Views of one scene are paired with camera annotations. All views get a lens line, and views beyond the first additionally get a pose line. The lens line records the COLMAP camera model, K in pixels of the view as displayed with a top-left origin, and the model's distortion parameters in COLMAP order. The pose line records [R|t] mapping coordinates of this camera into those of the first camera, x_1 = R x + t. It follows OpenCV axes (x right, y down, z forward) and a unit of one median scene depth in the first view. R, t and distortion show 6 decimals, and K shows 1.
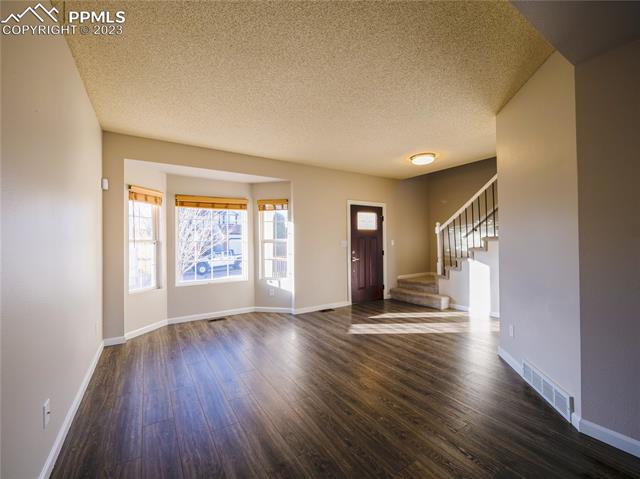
lens RADIAL K [[272.1, 0, 313.7], [0, 272.1, 237.7], [0, 0, 1]] dist [-0.002214, 0.000661]
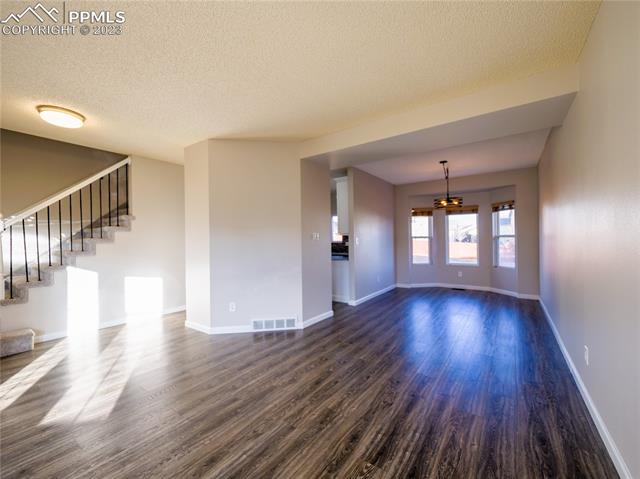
lens RADIAL K [[272.1, 0, 319.3], [0, 272.1, 239.6], [0, 0, 1]] dist [-0.002214, 0.000661]
pose [[-0.385168, 0.014989, 0.922725, -0.682640], [0.006310, 0.999887, -0.013608, 0.028768], [-0.922825, 0.000581, -0.385219, 1.101759]]
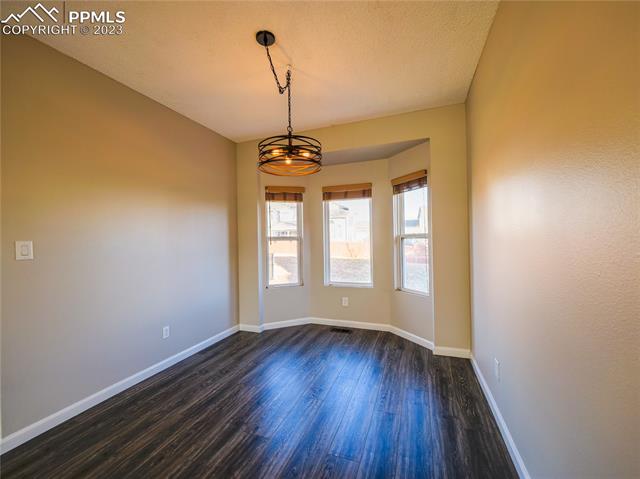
lens RADIAL K [[272.1, 0, 318.1], [0, 272.1, 238.1], [0, 0, 1]] dist [-0.002214, 0.000661]
pose [[-0.600092, 0.027517, 0.799458, -0.390561], [0.016173, 0.999621, -0.022267, 0.021103], [-0.799768, -0.000433, -0.600310, 0.635979]]
